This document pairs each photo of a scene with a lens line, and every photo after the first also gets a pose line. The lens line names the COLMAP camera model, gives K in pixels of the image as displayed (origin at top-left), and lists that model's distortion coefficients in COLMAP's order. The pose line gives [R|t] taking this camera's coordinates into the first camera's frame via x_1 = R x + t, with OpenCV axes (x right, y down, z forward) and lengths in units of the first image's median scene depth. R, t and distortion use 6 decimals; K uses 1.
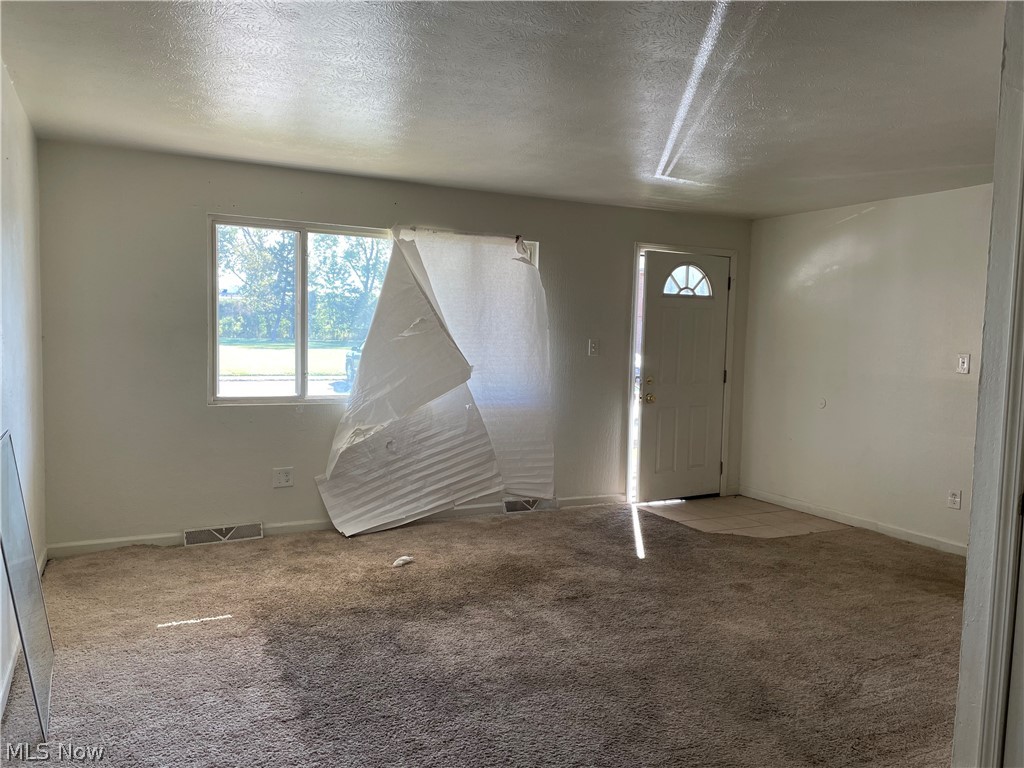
lens RADIAL K [[771.6, 0, 509.1], [0, 771.6, 387.5], [0, 0, 1]] dist [0.060703, -0.054222]
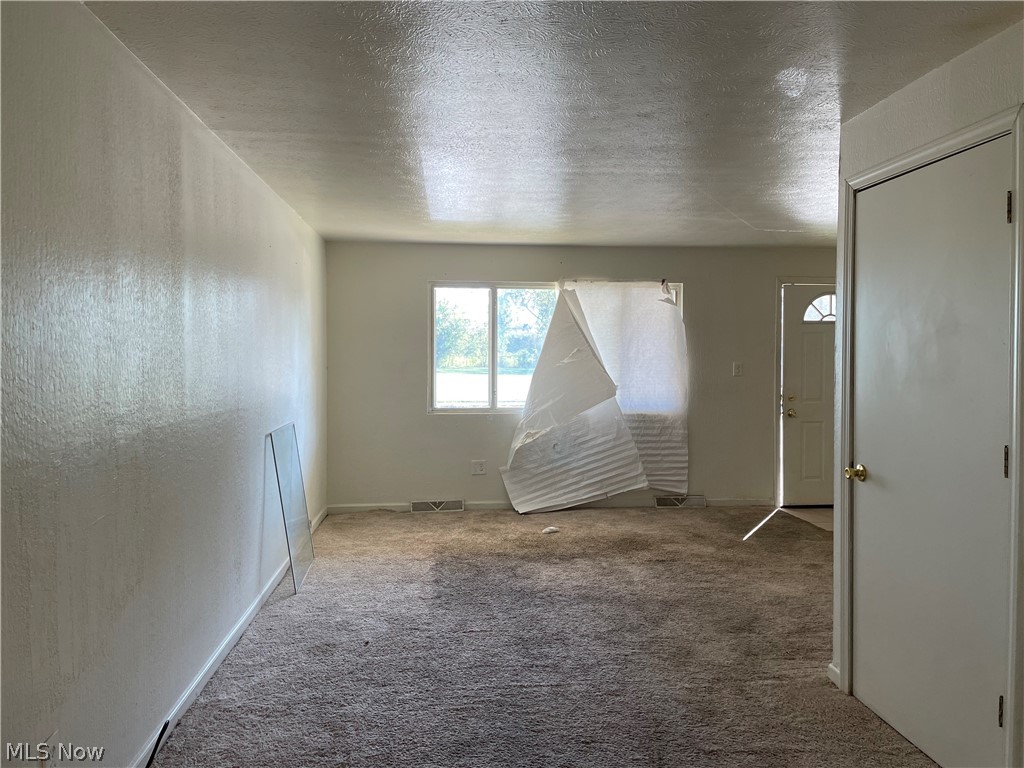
lens RADIAL K [[771.6, 0, 518.8], [0, 771.6, 377.7], [0, 0, 1]] dist [0.060703, -0.054222]
pose [[0.935406, -0.012926, -0.353340, 0.257398], [-0.004607, 0.998801, -0.048734, 0.023322], [0.353546, 0.047214, 0.934225, -0.252274]]
